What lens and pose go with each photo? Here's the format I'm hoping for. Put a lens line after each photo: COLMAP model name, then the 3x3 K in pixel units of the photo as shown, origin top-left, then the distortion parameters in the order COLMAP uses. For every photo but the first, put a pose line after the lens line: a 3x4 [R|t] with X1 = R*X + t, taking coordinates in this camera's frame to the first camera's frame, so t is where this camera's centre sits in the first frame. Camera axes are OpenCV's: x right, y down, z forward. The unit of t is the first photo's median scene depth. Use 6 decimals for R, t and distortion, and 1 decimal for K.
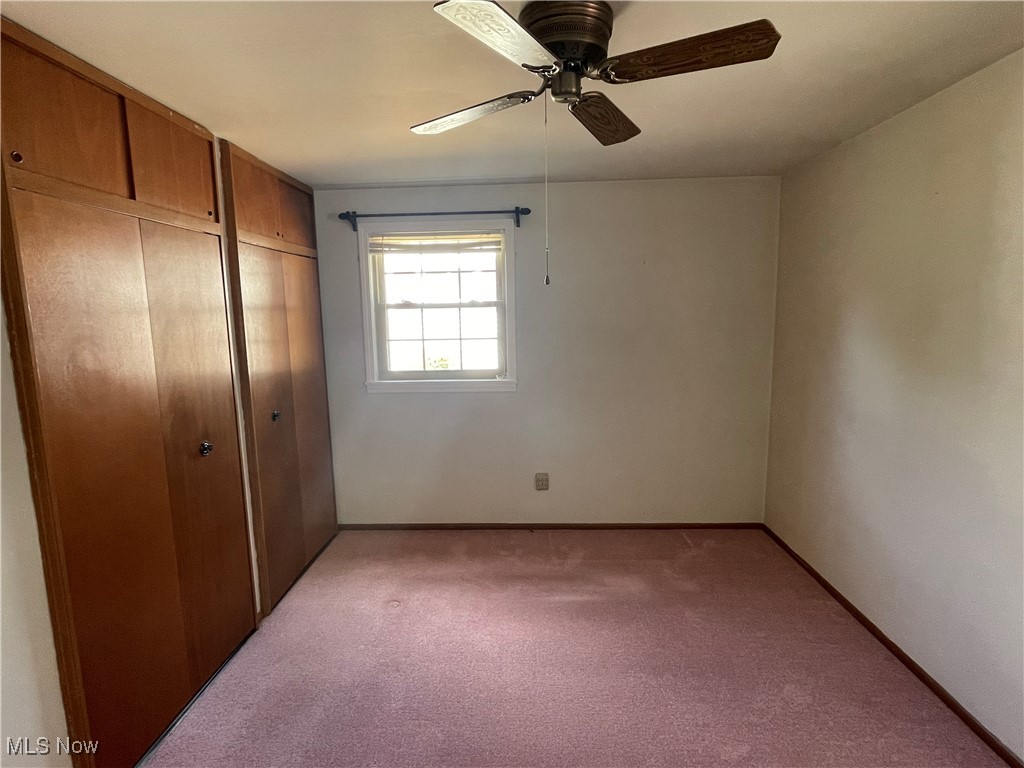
lens RADIAL K [[514.2, 0, 512.7], [0, 514.2, 382.2], [0, 0, 1]] dist [-0.001757, -0.001196]
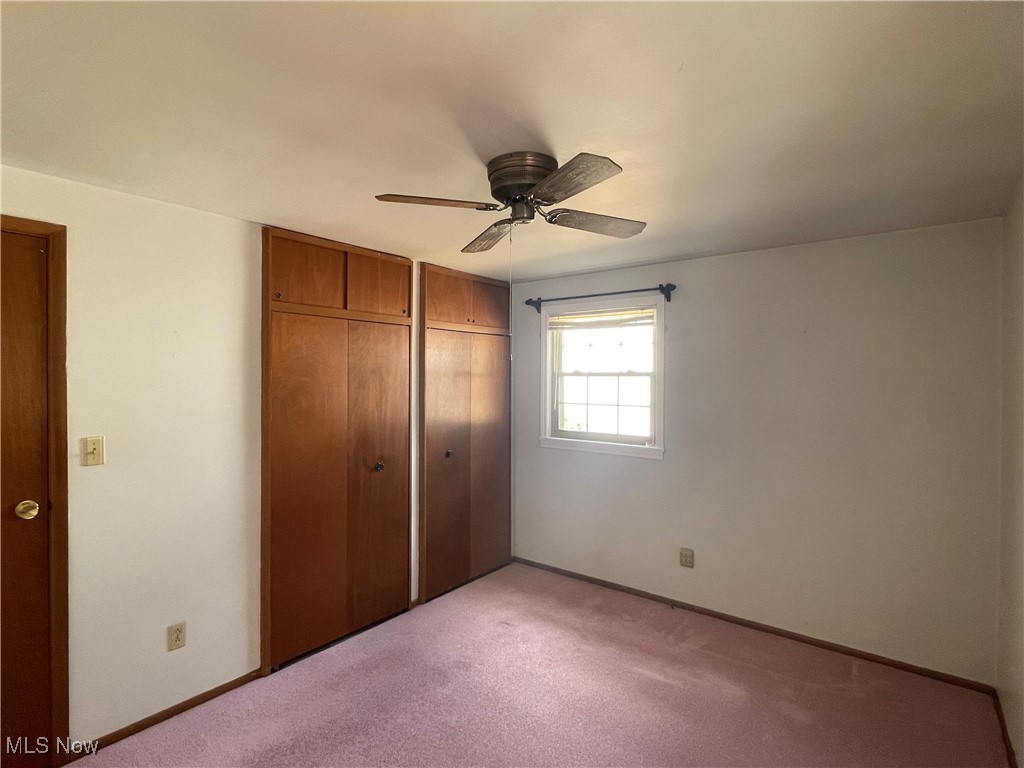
lens RADIAL K [[514.2, 0, 506.3], [0, 514.2, 379.7], [0, 0, 1]] dist [-0.001757, -0.001196]
pose [[0.810363, 0.025419, -0.585376, 0.355424], [-0.102729, 0.989747, -0.099234, -0.005861], [0.576852, 0.140551, 0.804666, -0.013996]]
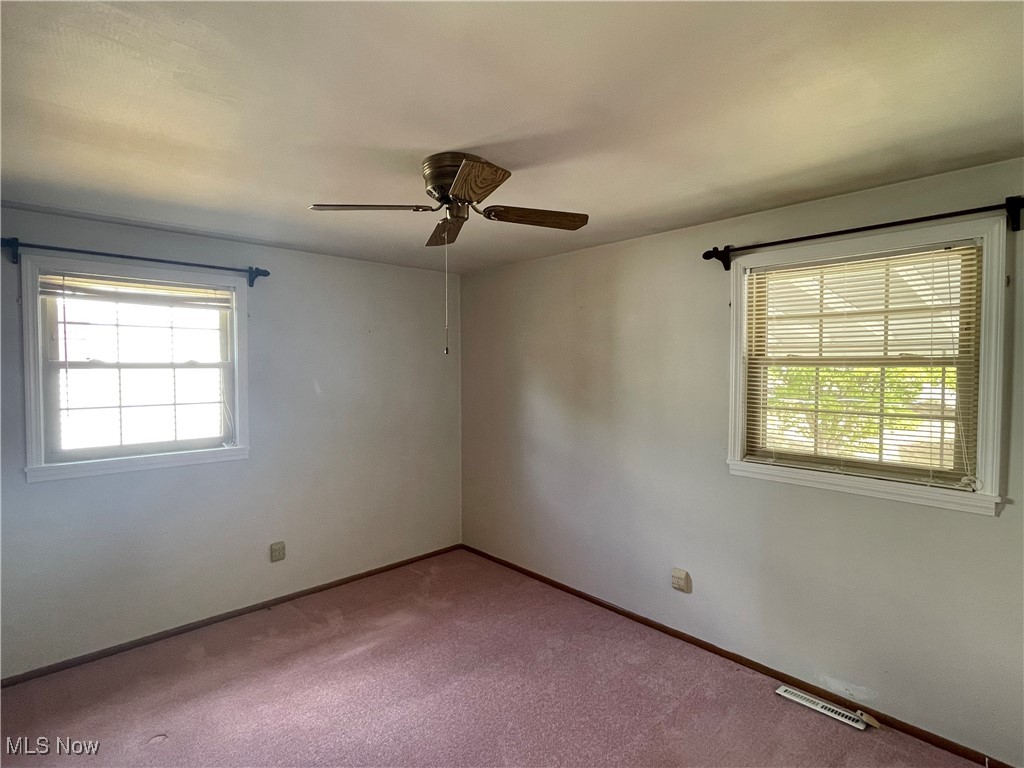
lens RADIAL K [[514.2, 0, 504.0], [0, 514.2, 382.7], [0, 0, 1]] dist [-0.001757, -0.001196]
pose [[0.705021, -0.003411, 0.709178, -0.336831], [0.087414, 0.992781, -0.082127, -0.001512], [-0.703778, 0.119893, 0.700230, 0.007136]]
